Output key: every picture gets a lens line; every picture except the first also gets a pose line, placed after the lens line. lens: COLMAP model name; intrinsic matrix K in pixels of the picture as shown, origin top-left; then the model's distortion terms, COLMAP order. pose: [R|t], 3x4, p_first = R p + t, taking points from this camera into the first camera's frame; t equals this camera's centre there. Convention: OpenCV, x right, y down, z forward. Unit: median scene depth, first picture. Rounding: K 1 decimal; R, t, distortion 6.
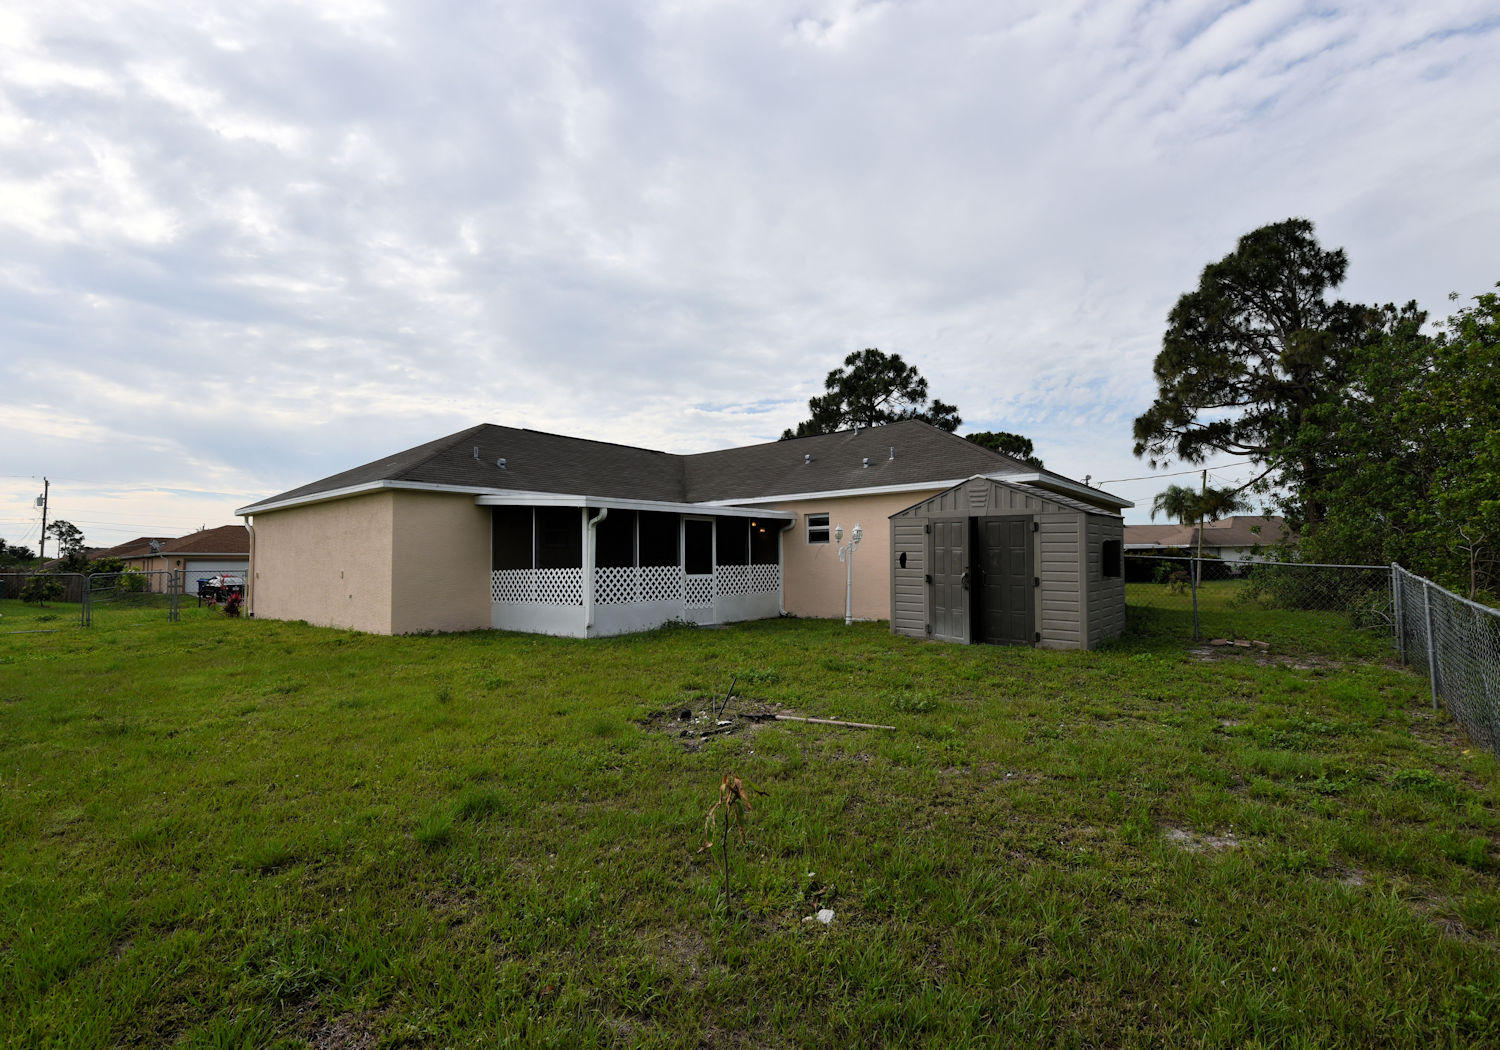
lens RADIAL K [[696.4, 0, 746.3], [0, 696.4, 529.6], [0, 0, 1]] dist [-0.000493, -0.000144]
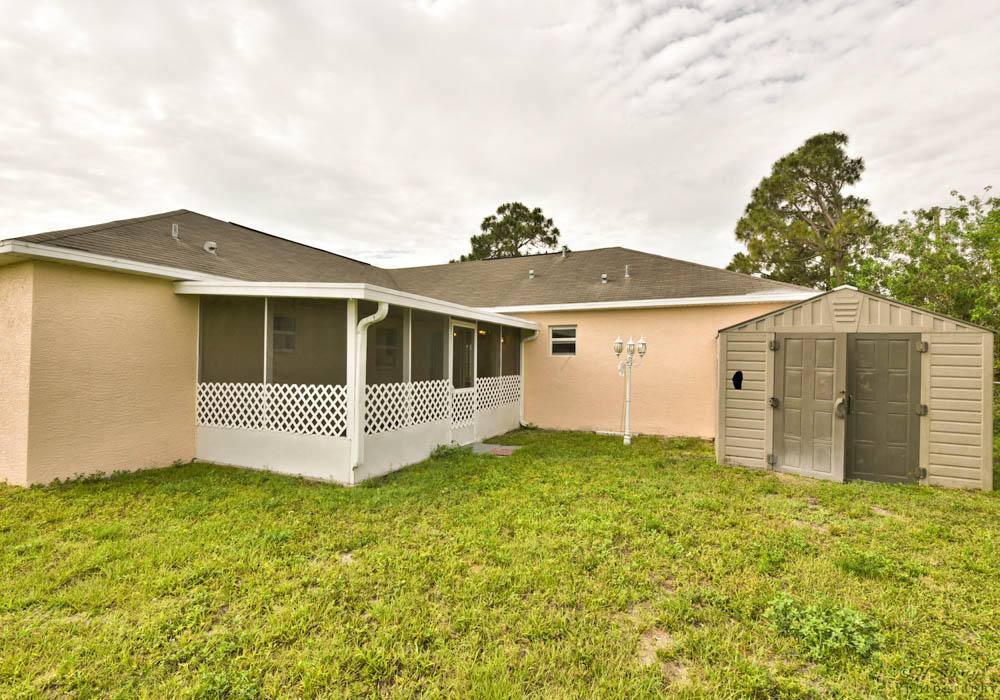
lens RADIAL K [[464.2, 0, 497.9], [0, 464.2, 352.0], [0, 0, 1]] dist [-0.000493, -0.000144]
pose [[0.964900, 0.024760, 0.261448, -0.179749], [-0.030837, 0.999341, 0.019169, 0.005400], [-0.260801, -0.026559, 0.965027, 0.418819]]
